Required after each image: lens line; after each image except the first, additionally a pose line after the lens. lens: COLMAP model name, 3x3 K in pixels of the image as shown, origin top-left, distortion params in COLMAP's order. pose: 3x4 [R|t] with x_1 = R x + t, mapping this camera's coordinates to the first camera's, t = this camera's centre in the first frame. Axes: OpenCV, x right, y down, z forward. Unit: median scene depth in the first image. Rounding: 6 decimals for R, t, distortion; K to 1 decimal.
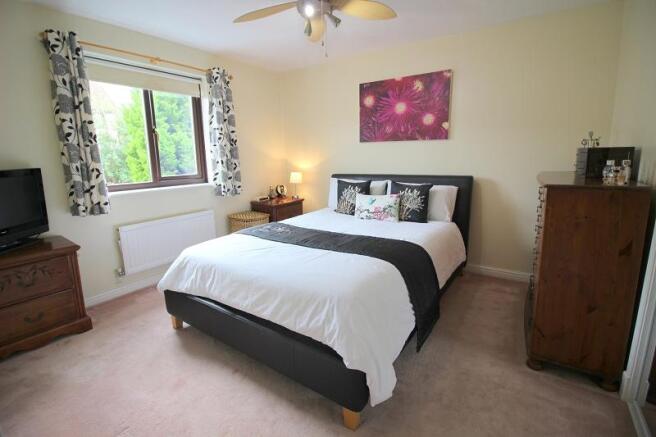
lens RADIAL K [[304.9, 0, 321.0], [0, 304.9, 209.2], [0, 0, 1]] dist [-0.001537, -0.000553]
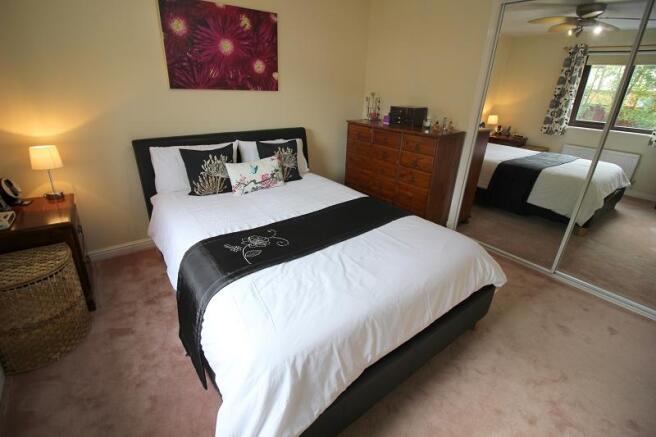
lens RADIAL K [[304.9, 0, 321.0], [0, 304.9, 209.2], [0, 0, 1]] dist [-0.001537, -0.000553]
pose [[0.311529, -0.335706, 0.888961, -0.534540], [0.135252, 0.941656, 0.308207, -0.150041], [-0.940562, 0.024219, 0.338758, 0.528835]]
